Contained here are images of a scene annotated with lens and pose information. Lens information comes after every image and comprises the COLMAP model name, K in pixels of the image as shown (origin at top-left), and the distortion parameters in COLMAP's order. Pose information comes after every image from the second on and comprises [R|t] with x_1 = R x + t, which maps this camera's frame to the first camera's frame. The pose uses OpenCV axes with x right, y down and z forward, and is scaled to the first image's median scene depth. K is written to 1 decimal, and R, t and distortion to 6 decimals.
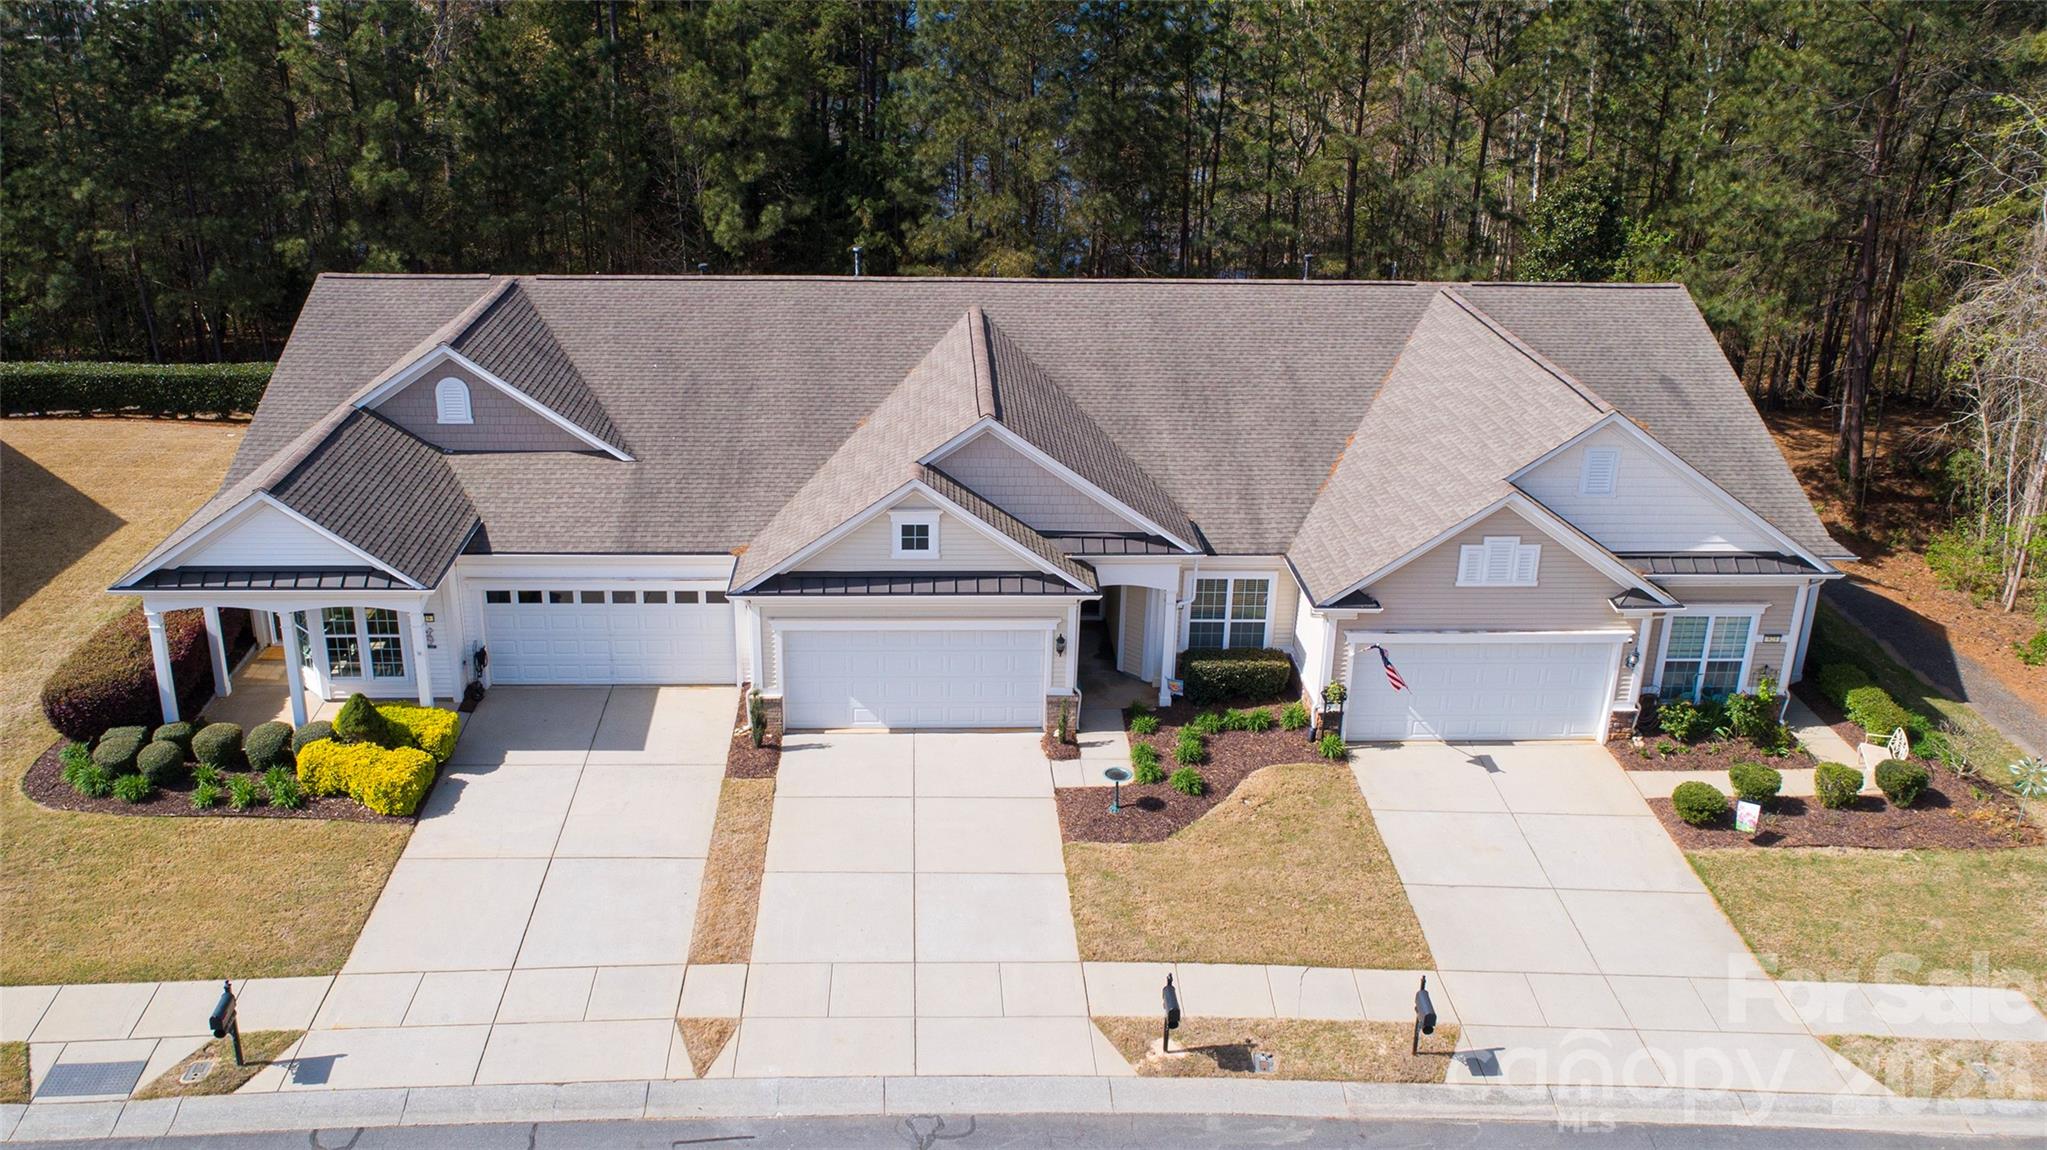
lens RADIAL K [[1642.8, 0, 983.6], [0, 1642.8, 574.2], [0, 0, 1]] dist [-0.032897, 0.005077]
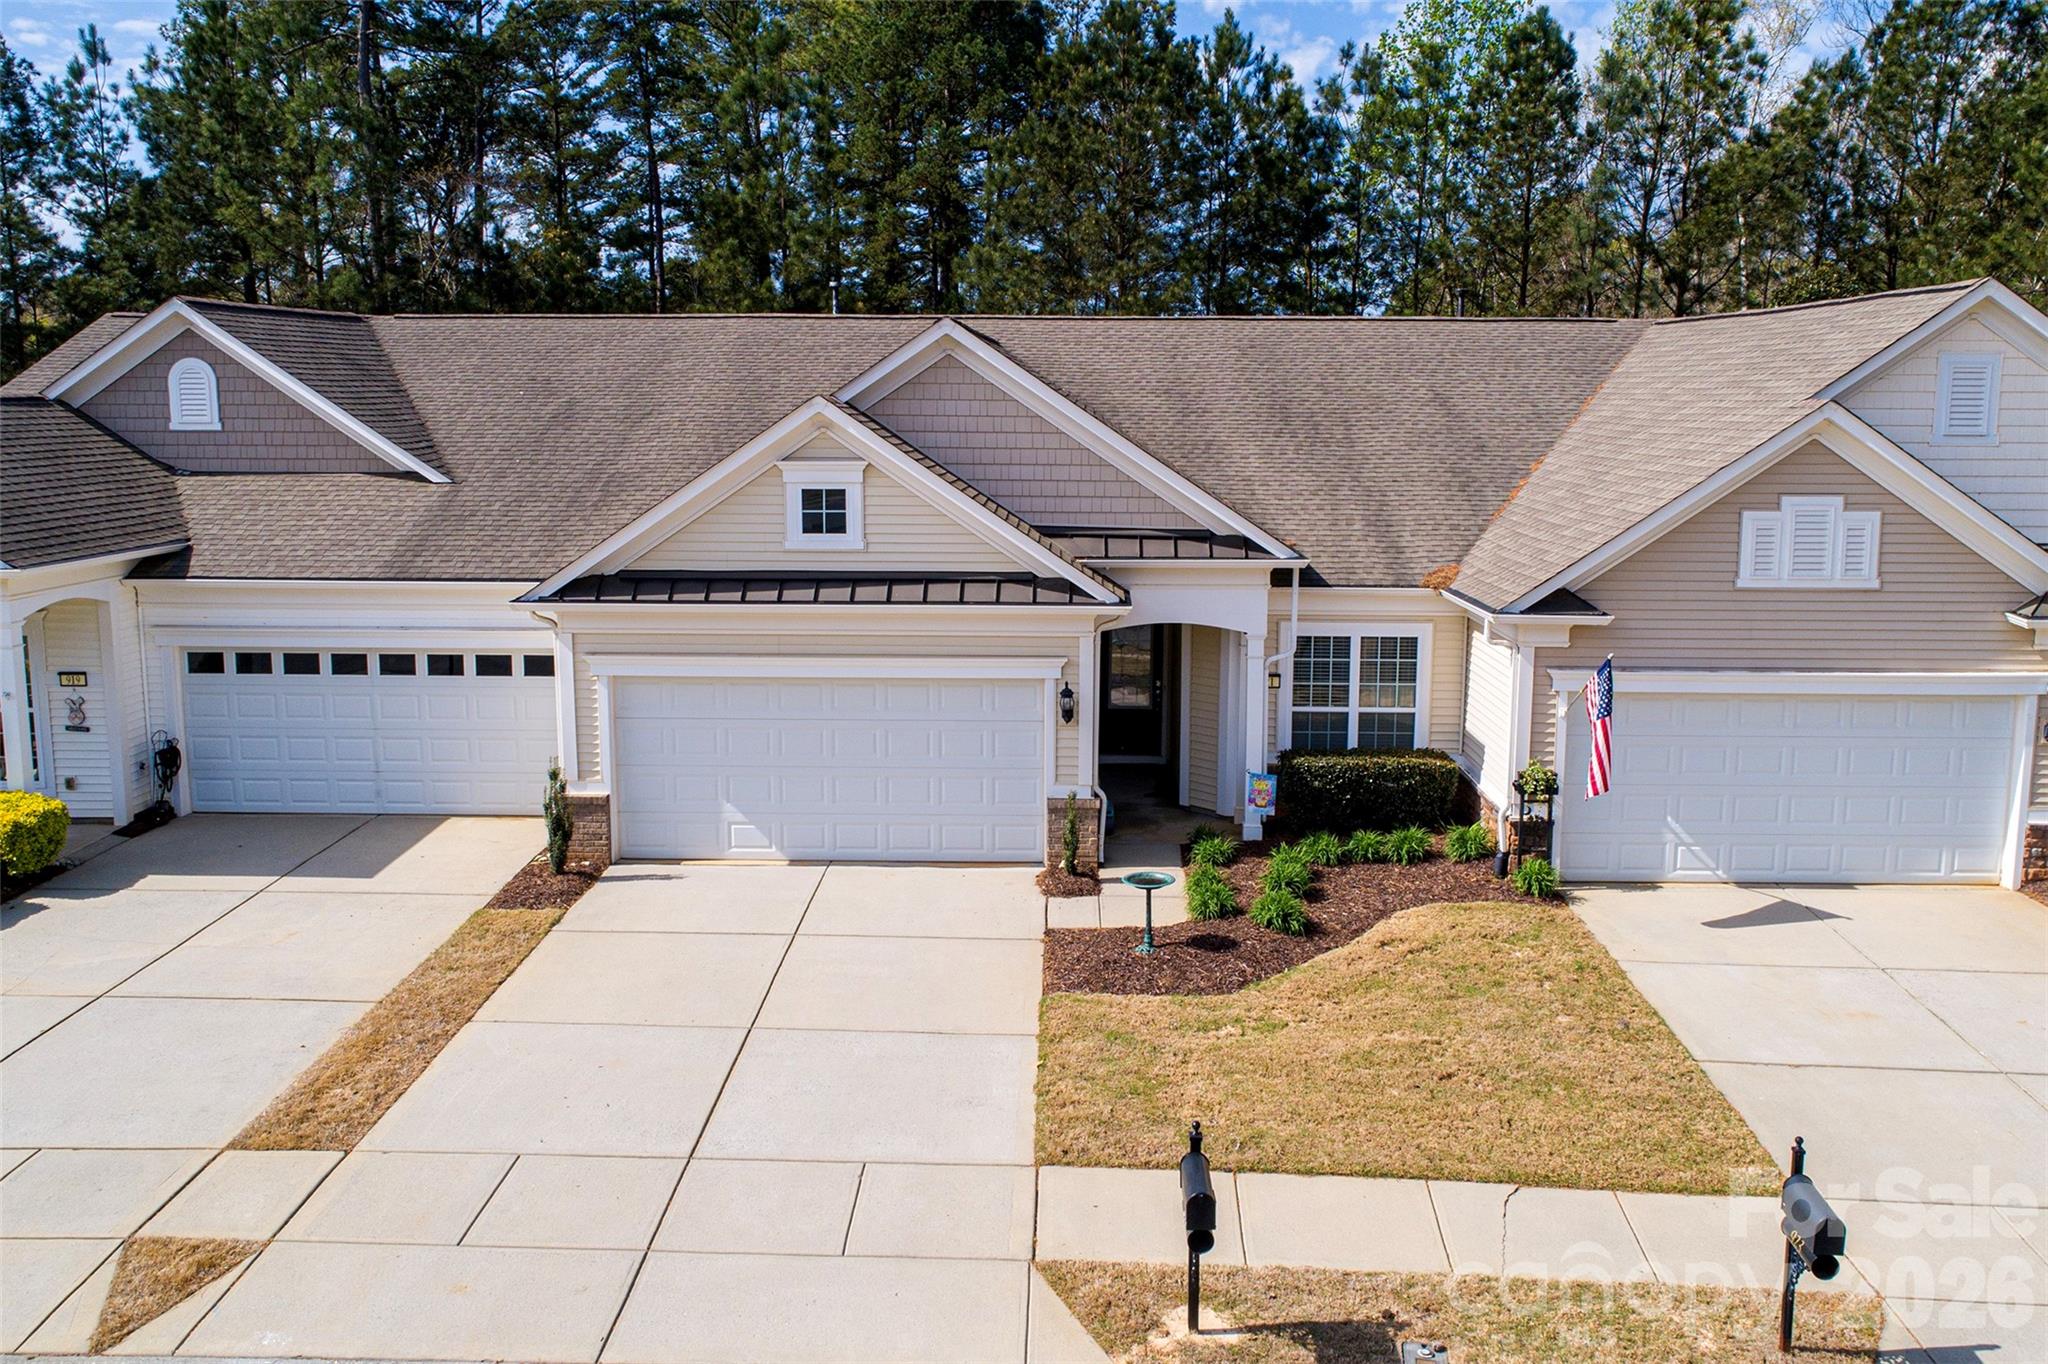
lens RADIAL K [[1681.8, 0, 1051.4], [0, 1681.8, 645.8], [0, 0, 1]] dist [-0.027367, 0.023723]
pose [[0.998552, 0.000303, -0.053802, 0.074047], [-0.013231, 0.970659, -0.240096, 0.169634], [0.052151, 0.240460, 0.969257, 0.401760]]
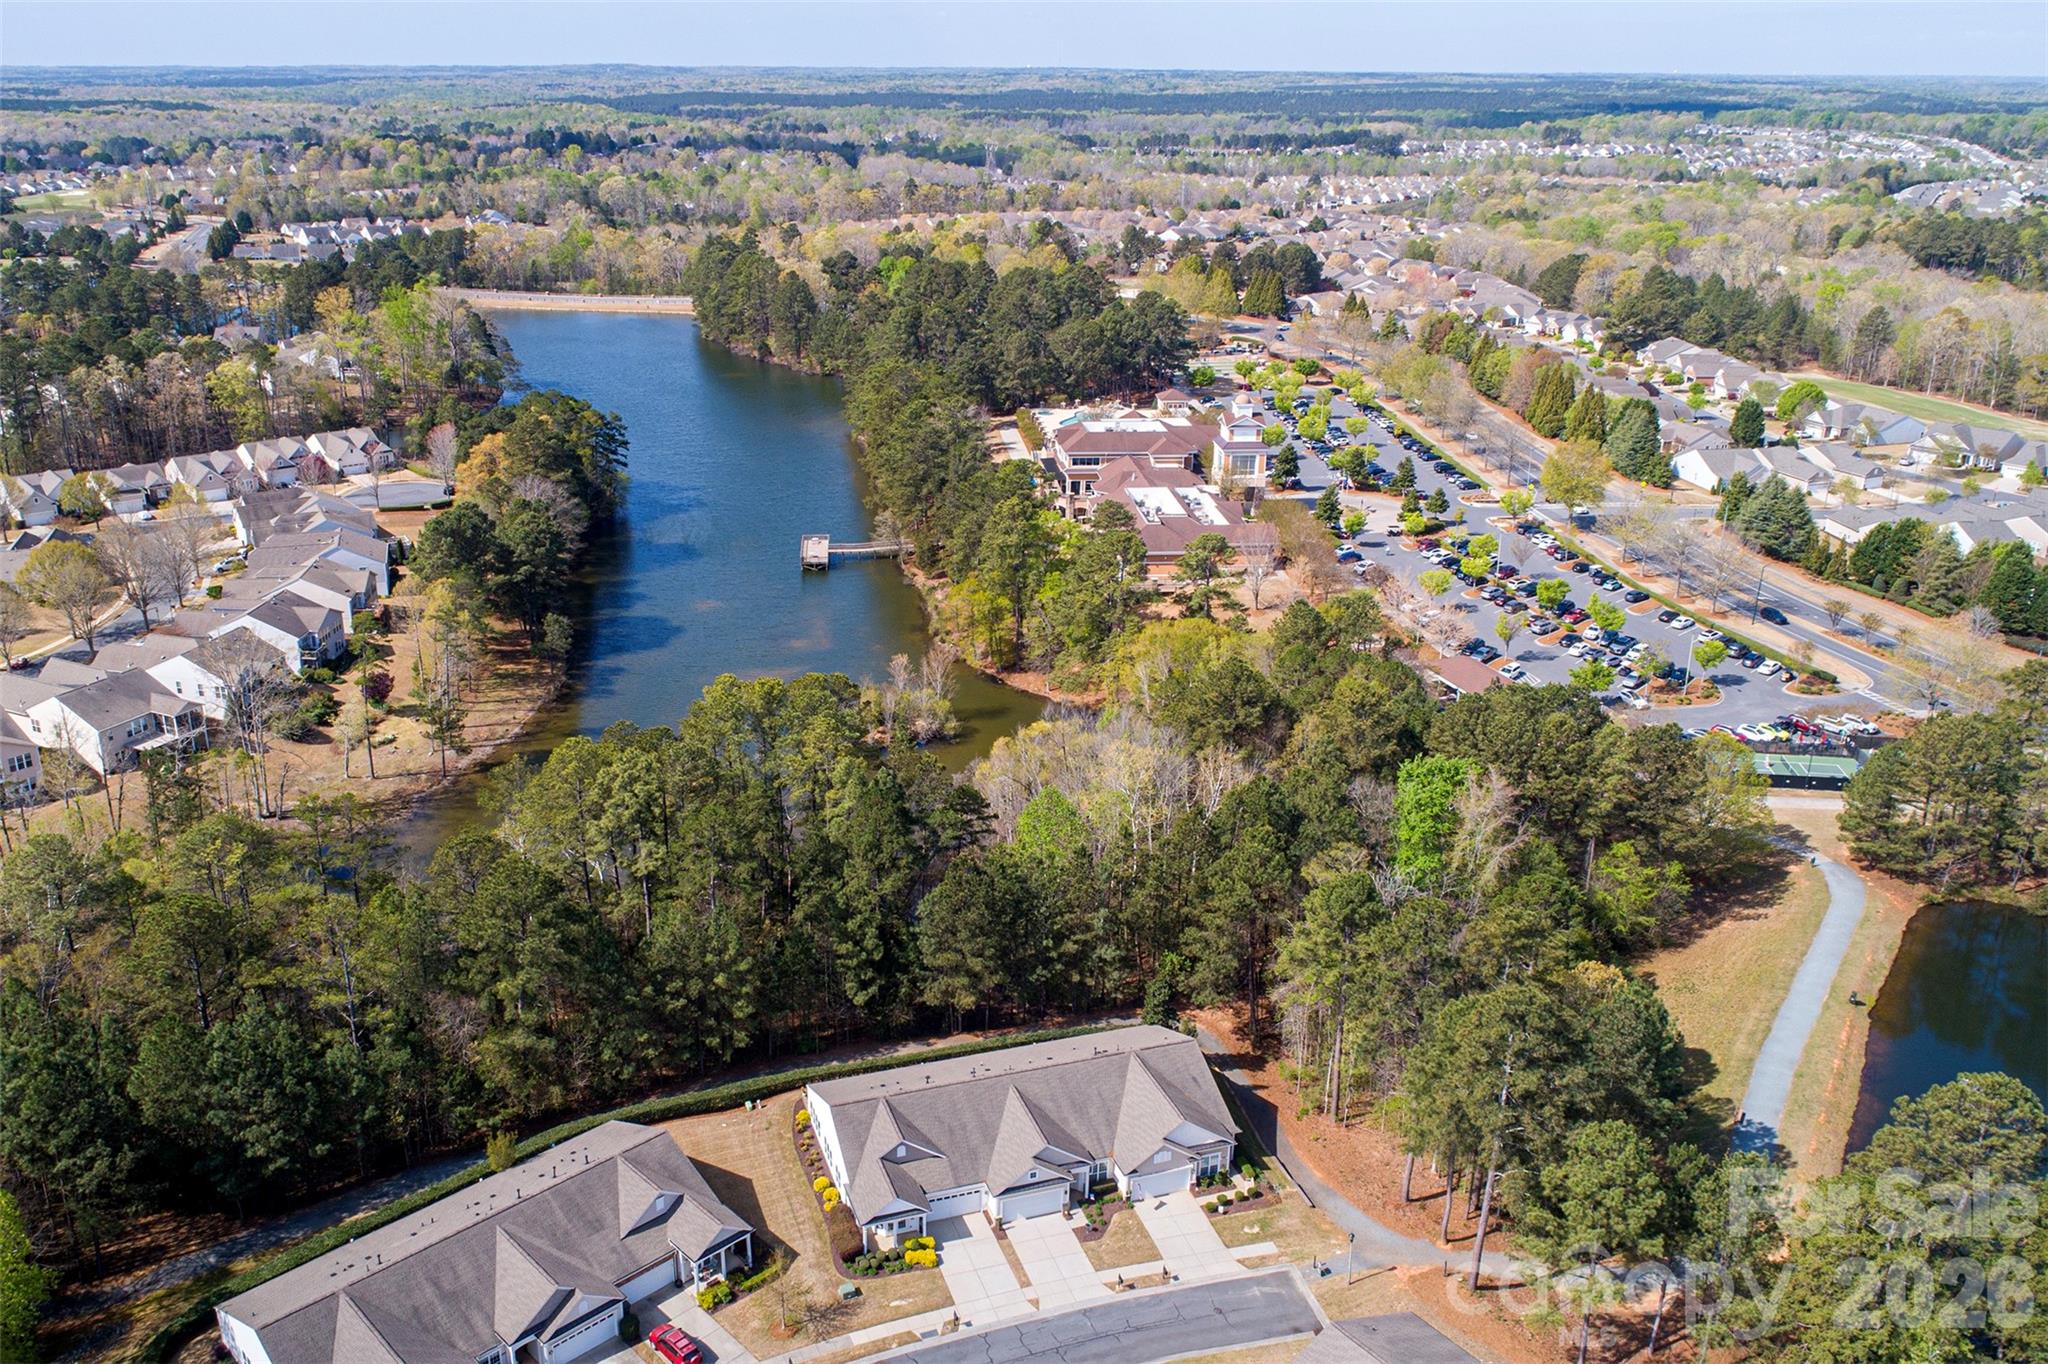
lens RADIAL K [[1681.8, 0, 1019.4], [0, 1681.8, 677.9], [0, 0, 1]] dist [-0.027367, 0.023723]
pose [[0.954692, -0.095797, 0.281756, -1.147988], [0.103883, 0.994493, -0.013866, -1.216208], [-0.278876, 0.042507, 0.959386, -3.132615]]
